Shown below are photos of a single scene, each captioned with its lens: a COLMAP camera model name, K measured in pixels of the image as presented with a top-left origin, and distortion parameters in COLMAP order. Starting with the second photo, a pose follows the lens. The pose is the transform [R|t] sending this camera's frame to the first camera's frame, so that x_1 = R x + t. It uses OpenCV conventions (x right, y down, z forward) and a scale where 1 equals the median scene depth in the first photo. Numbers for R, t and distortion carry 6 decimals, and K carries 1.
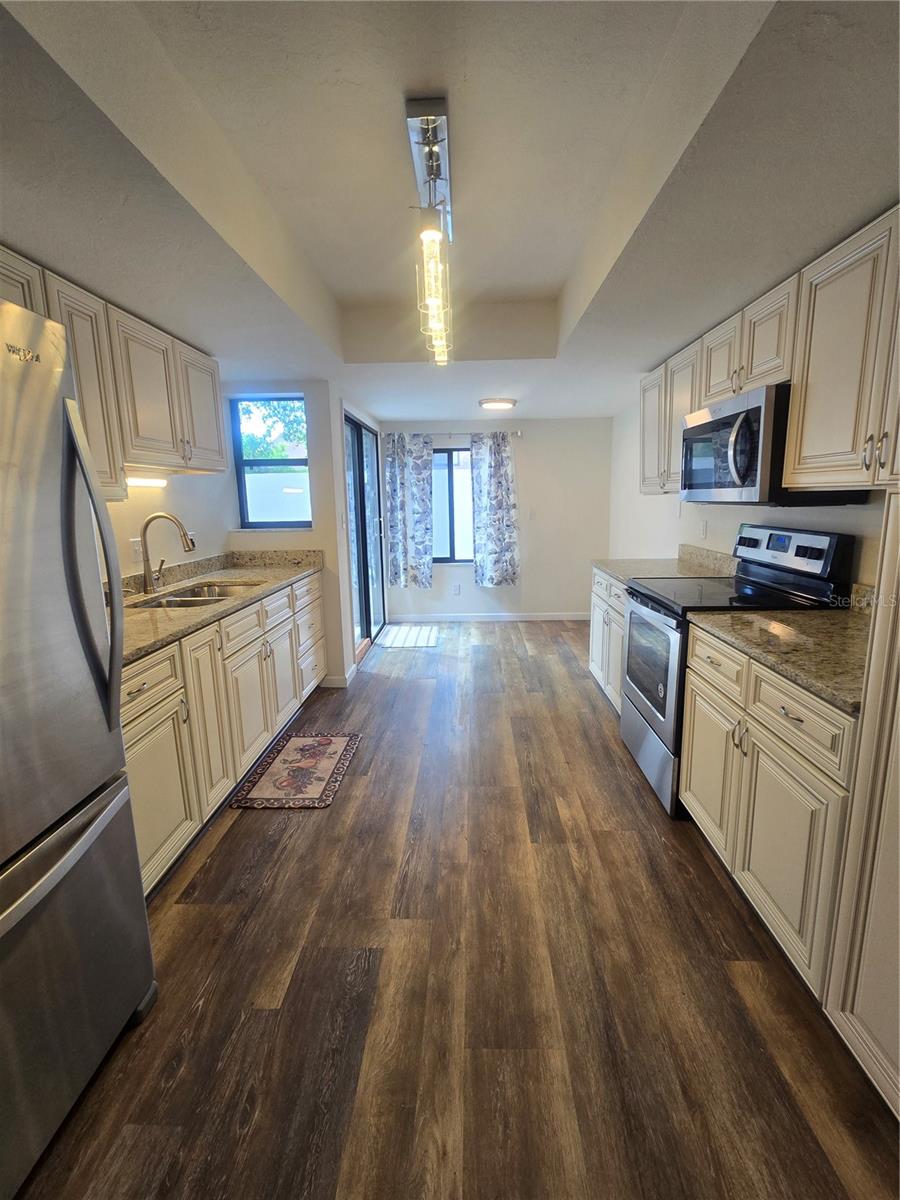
lens RADIAL K [[522.3, 0, 448.1], [0, 522.3, 595.3], [0, 0, 1]] dist [-0.019474, -0.000203]
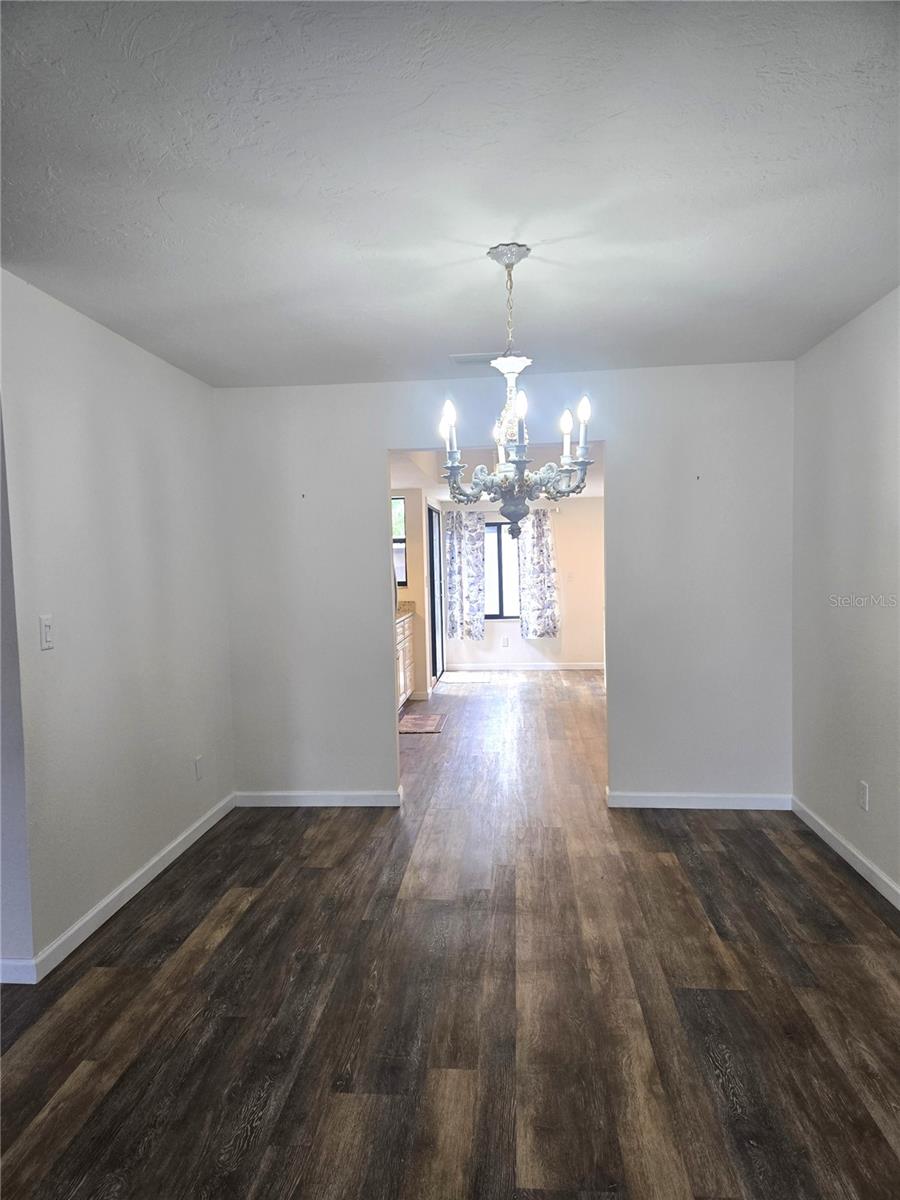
lens RADIAL K [[797.8, 0, 452.4], [0, 797.8, 609.4], [0, 0, 1]] dist [0.038466, -0.004676]
pose [[0.999265, -0.003761, -0.038143, -0.034238], [-0.000843, 0.992777, -0.119972, 0.134354], [0.038318, 0.119916, 0.992044, -0.792021]]
